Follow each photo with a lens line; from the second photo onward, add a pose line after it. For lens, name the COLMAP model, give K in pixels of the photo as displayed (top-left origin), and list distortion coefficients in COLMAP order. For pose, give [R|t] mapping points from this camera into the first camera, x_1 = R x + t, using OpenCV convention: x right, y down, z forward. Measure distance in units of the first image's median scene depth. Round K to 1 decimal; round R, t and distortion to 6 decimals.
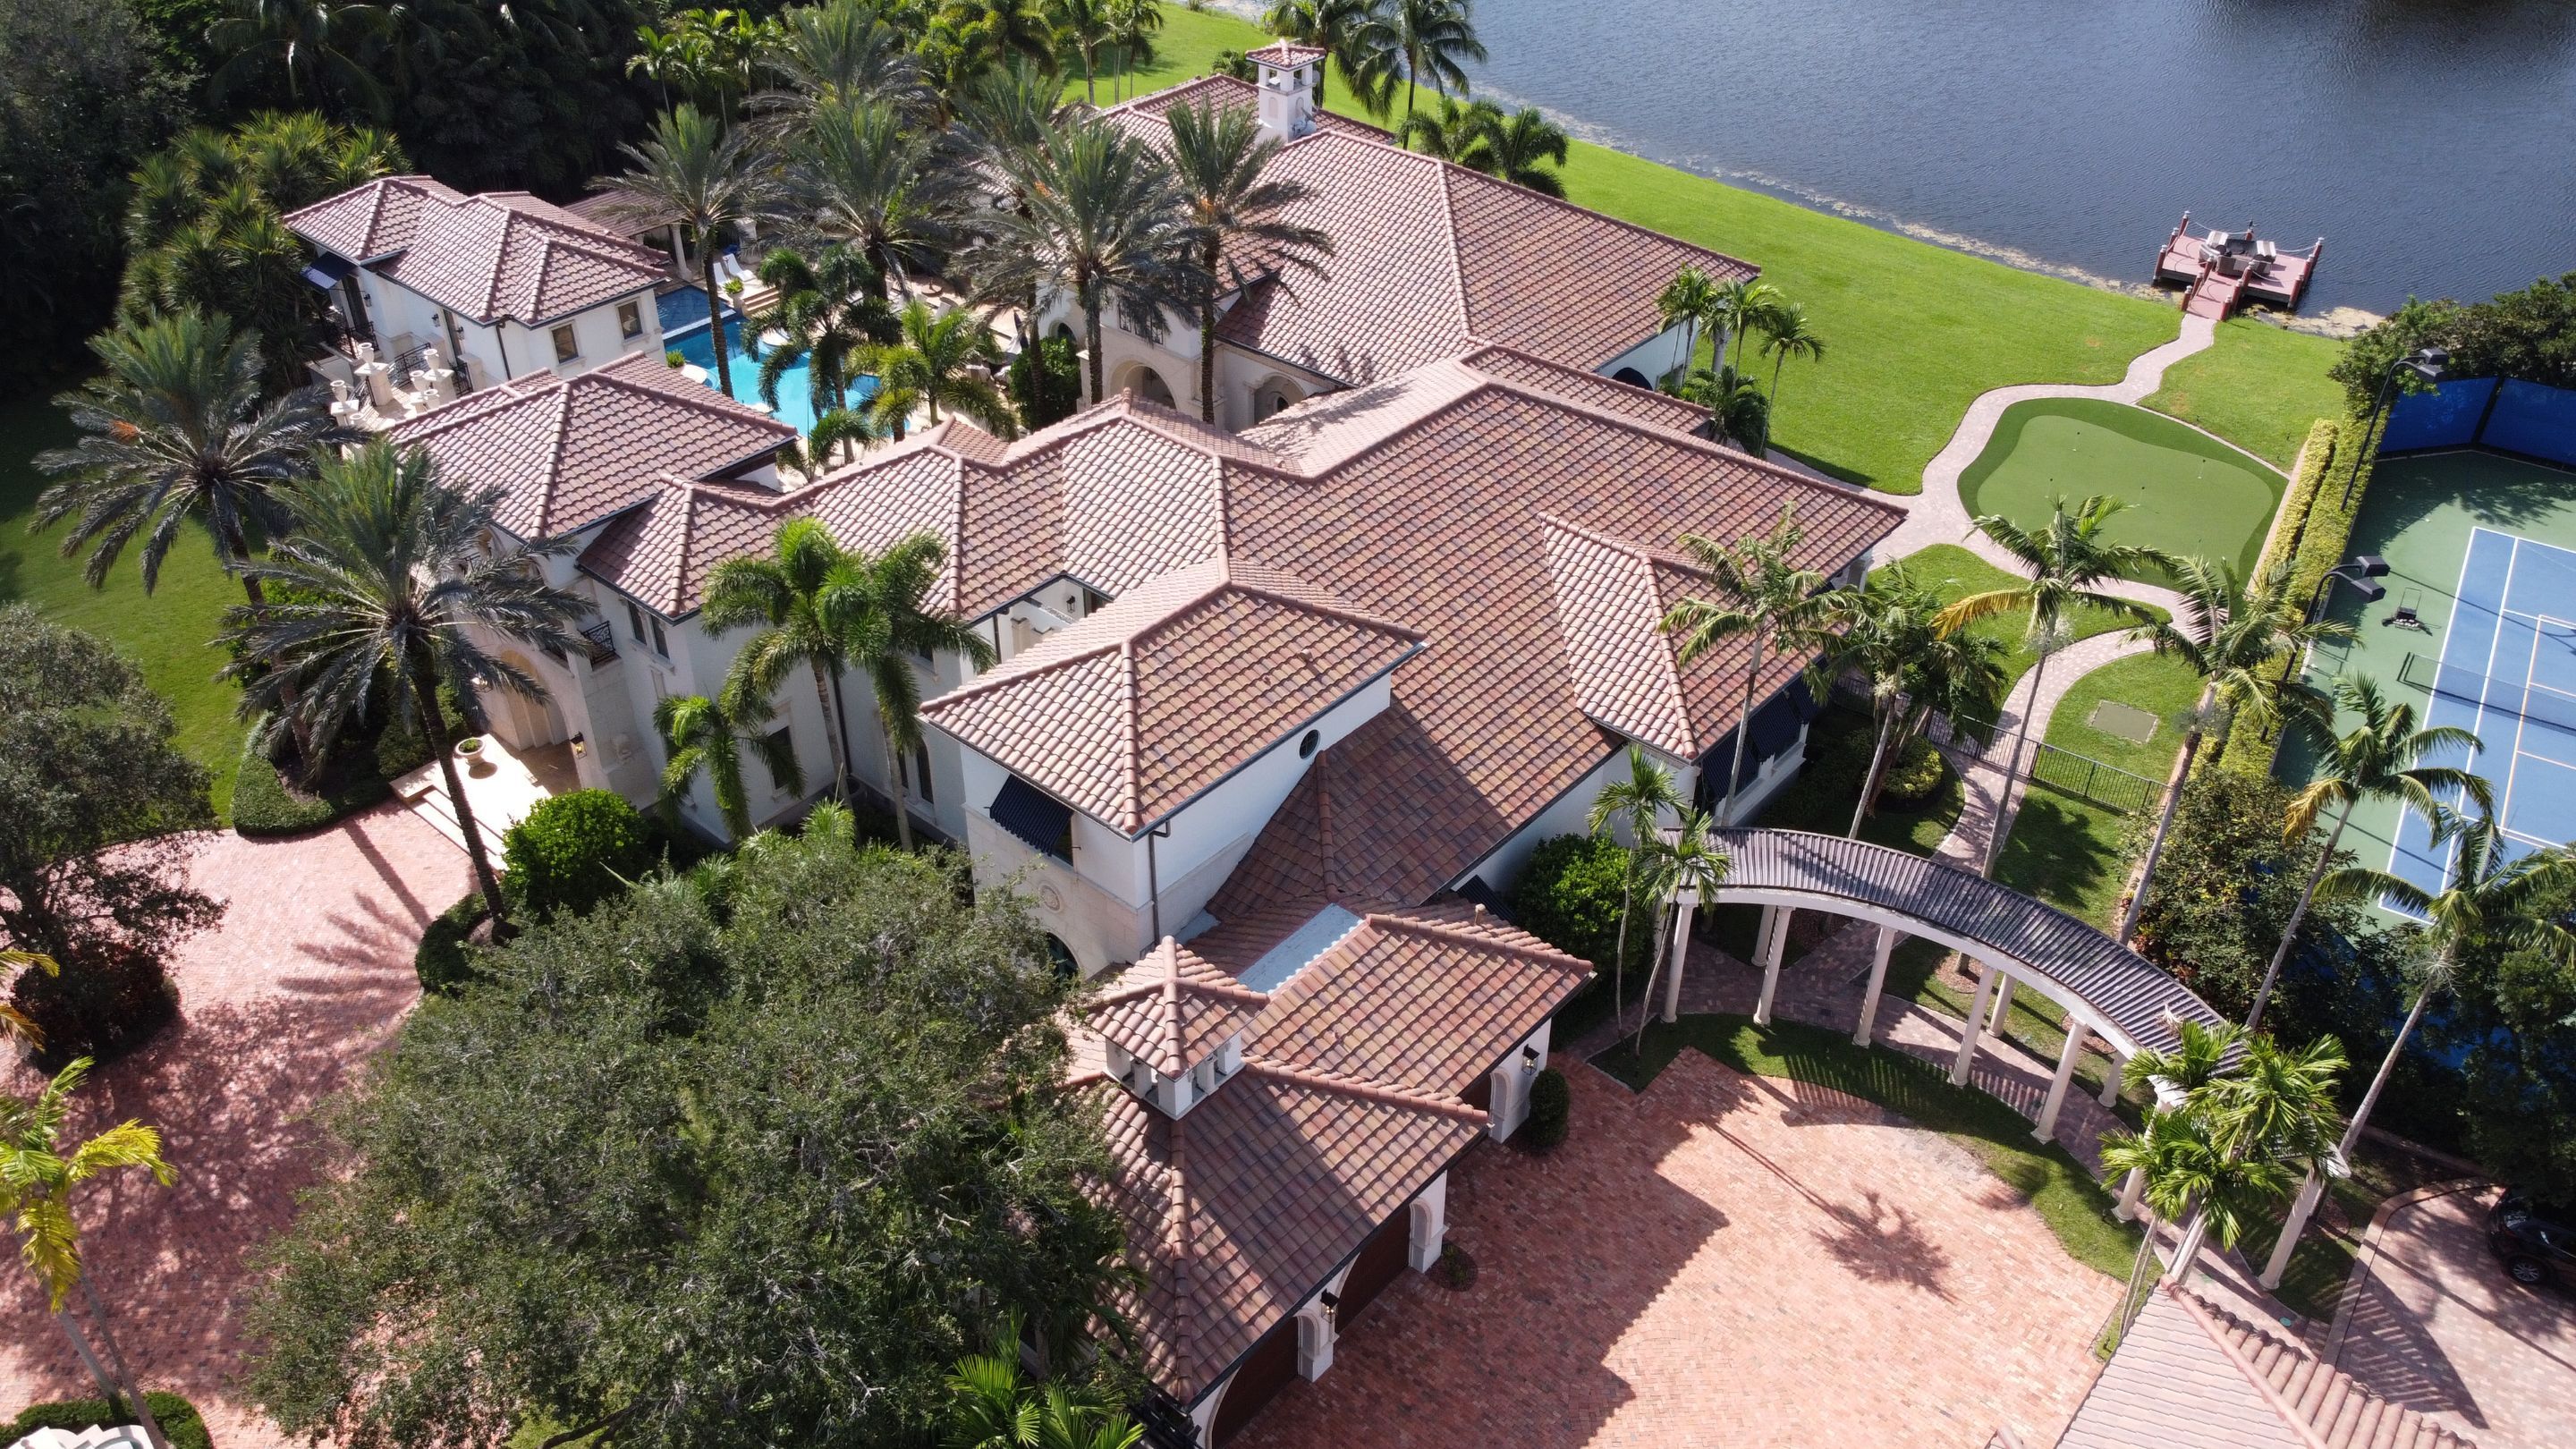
lens RADIAL K [[1960.3, 0, 1282.5], [0, 1960.3, 705.6], [0, 0, 1]] dist [0.003885, -0.011902]
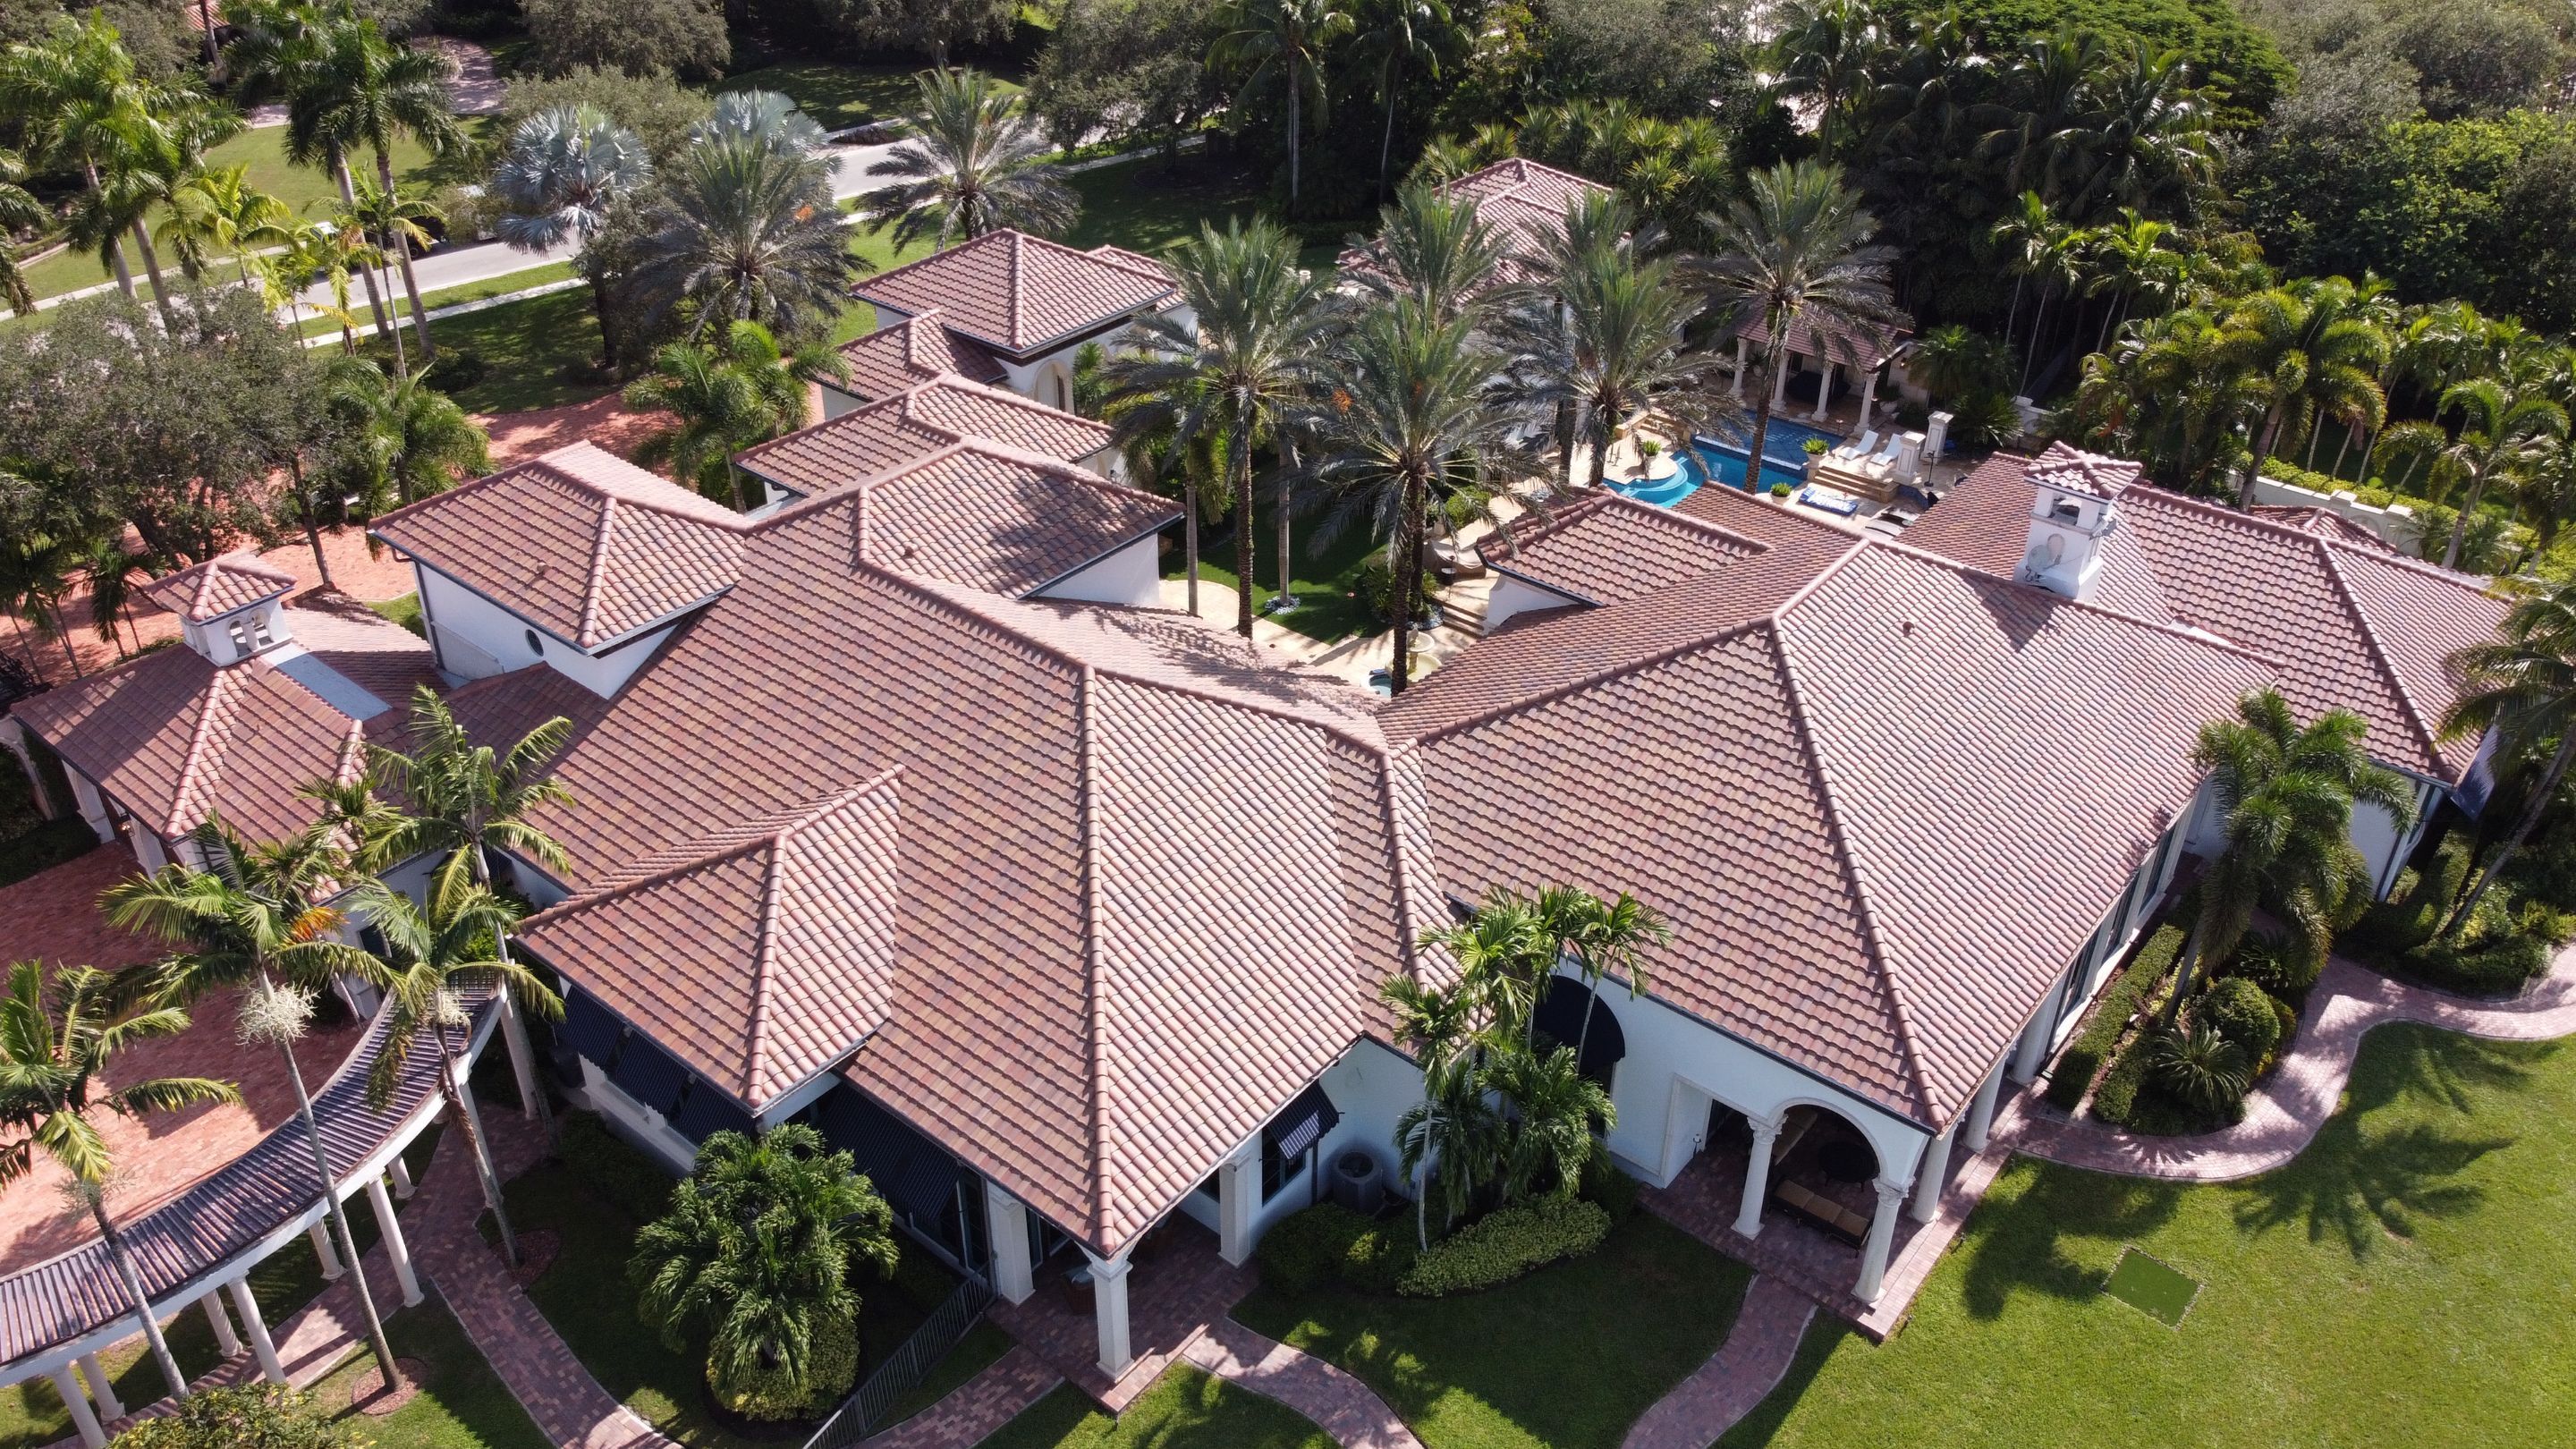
lens RADIAL K [[1960.3, 0, 1282.5], [0, 1960.3, 705.6], [0, 0, 1]] dist [0.003885, -0.011902]
pose [[0.026544, 0.536887, -0.843237, 0.985647], [-0.575863, 0.697720, 0.426109, -0.675489], [0.817115, 0.474278, 0.327694, 1.019102]]
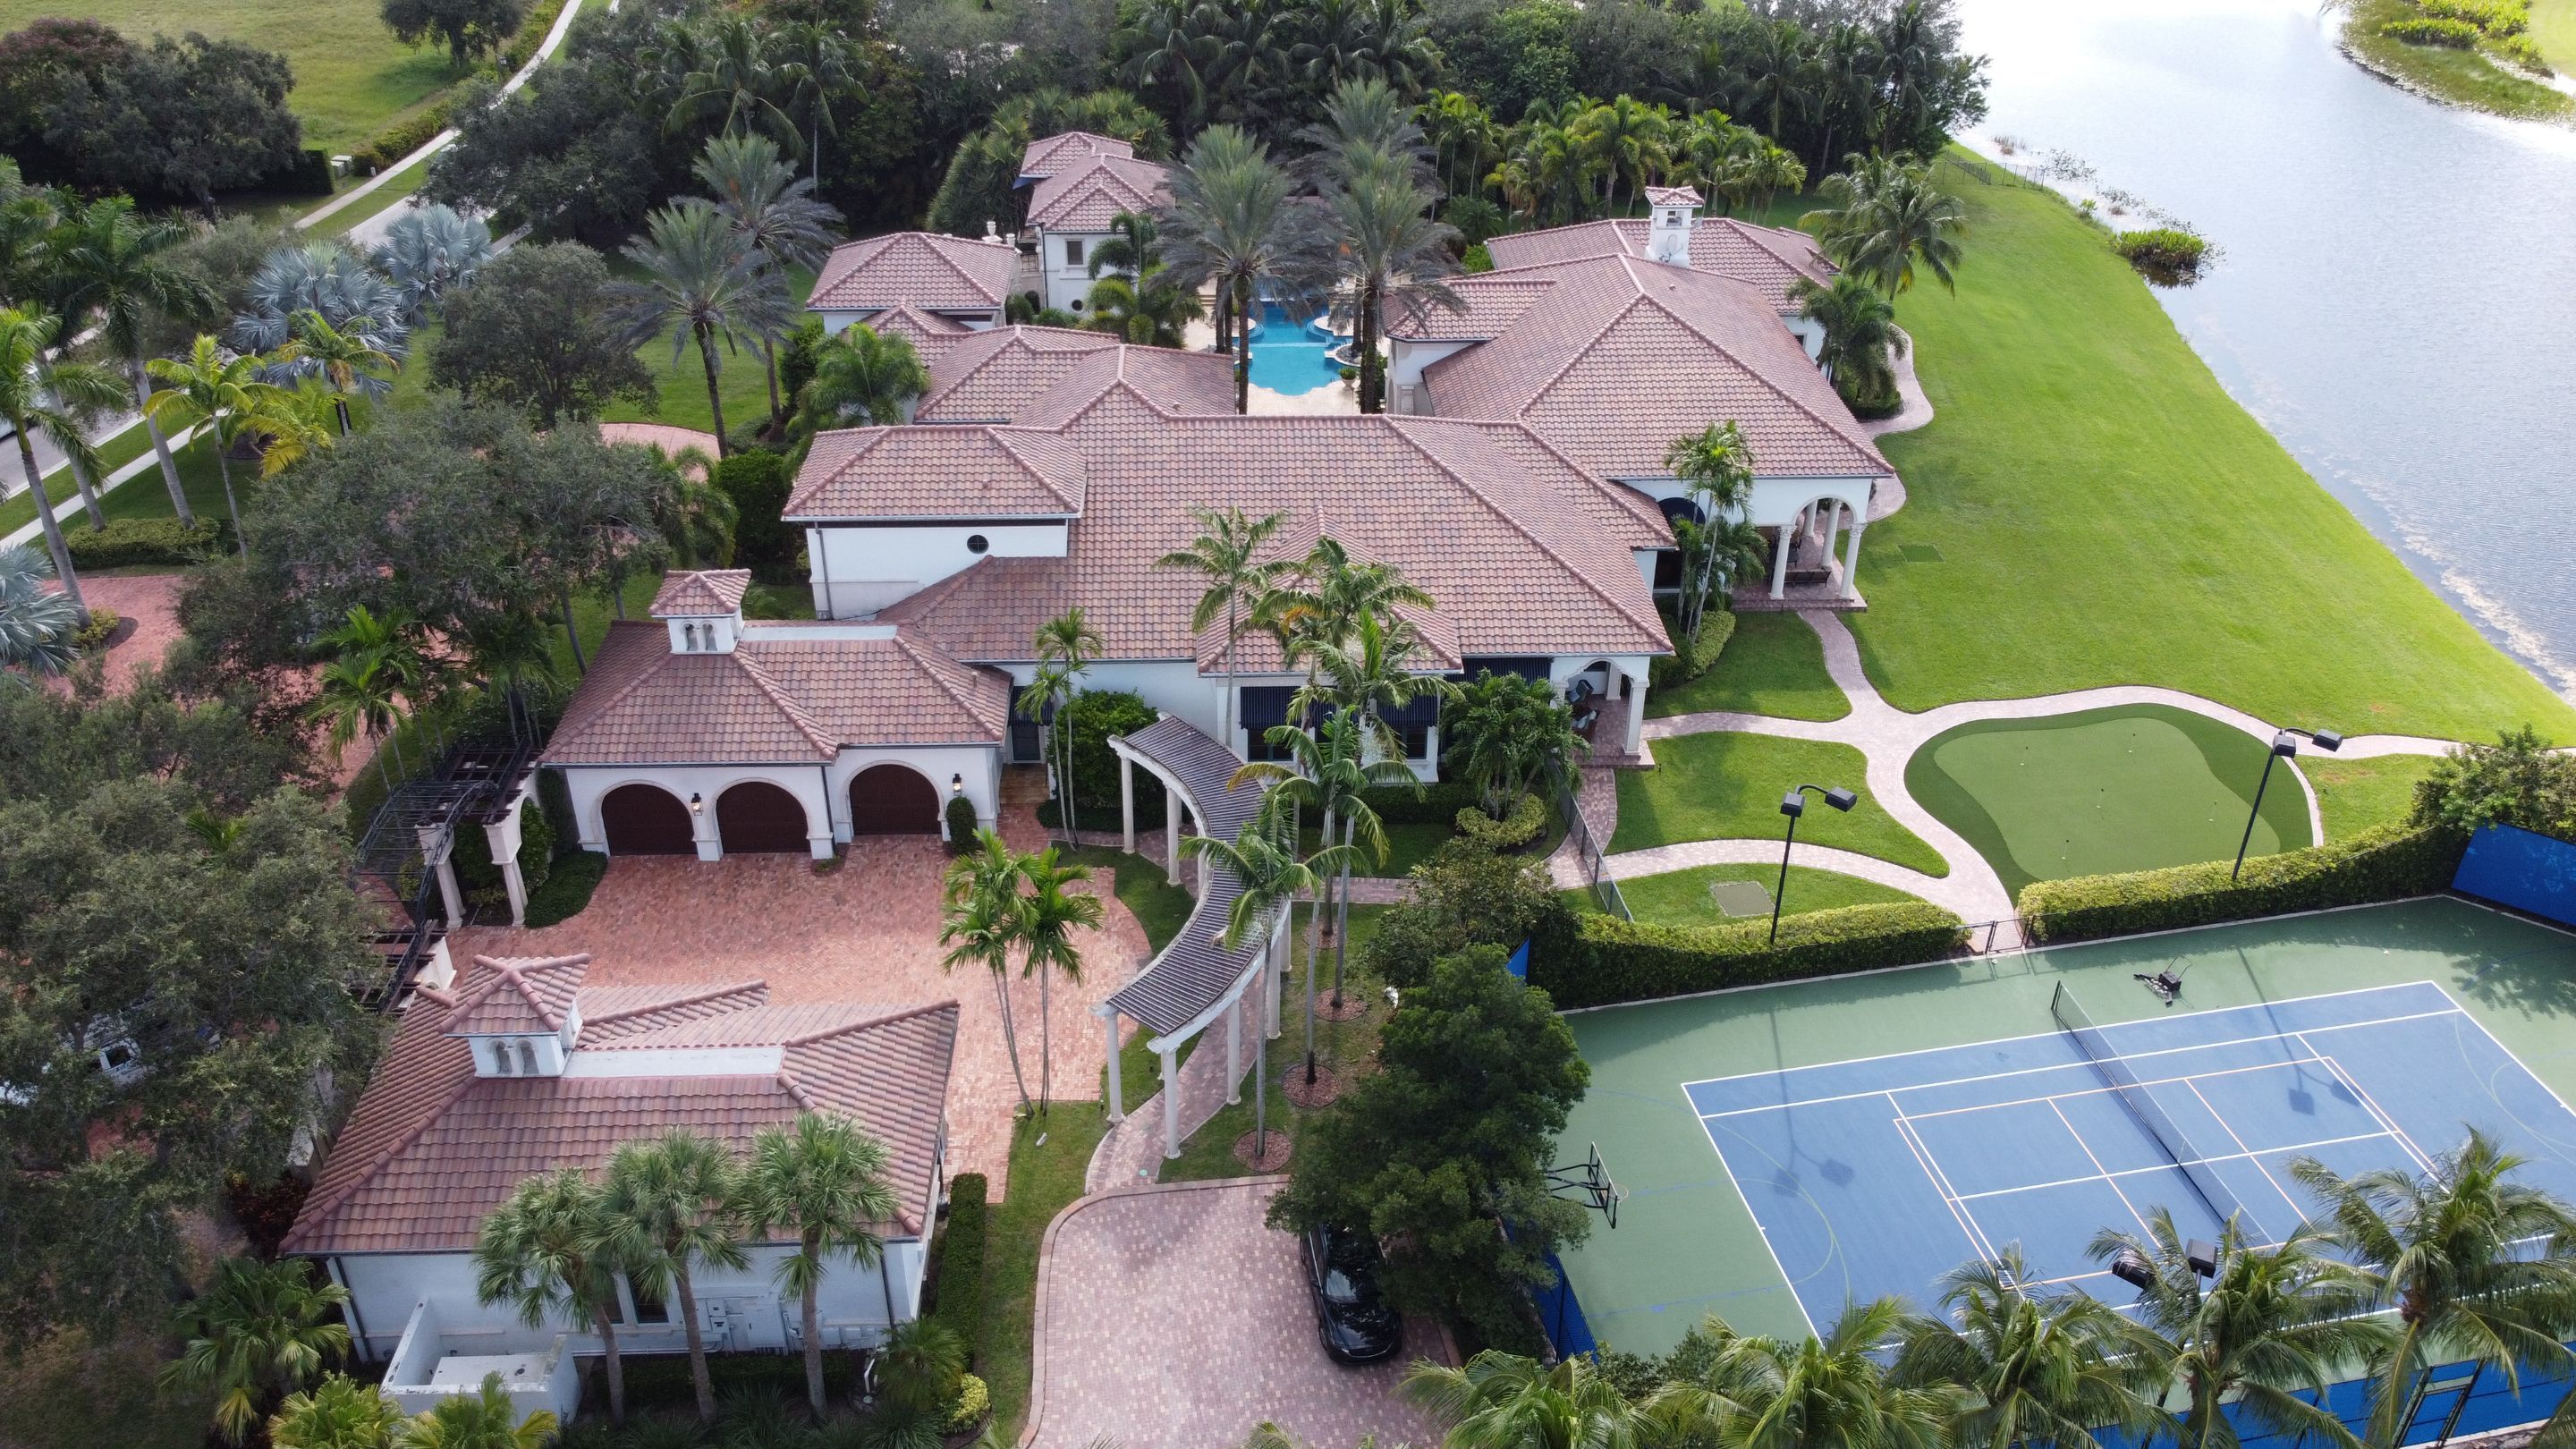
lens RADIAL K [[1960.3, 0, 1282.5], [0, 1960.3, 705.6], [0, 0, 1]] dist [0.003885, -0.011902]
pose [[0.686416, 0.382150, -0.618704, 1.157773], [-0.424167, 0.901471, 0.086217, -0.097690], [0.590691, 0.203253, 0.780879, 0.004138]]
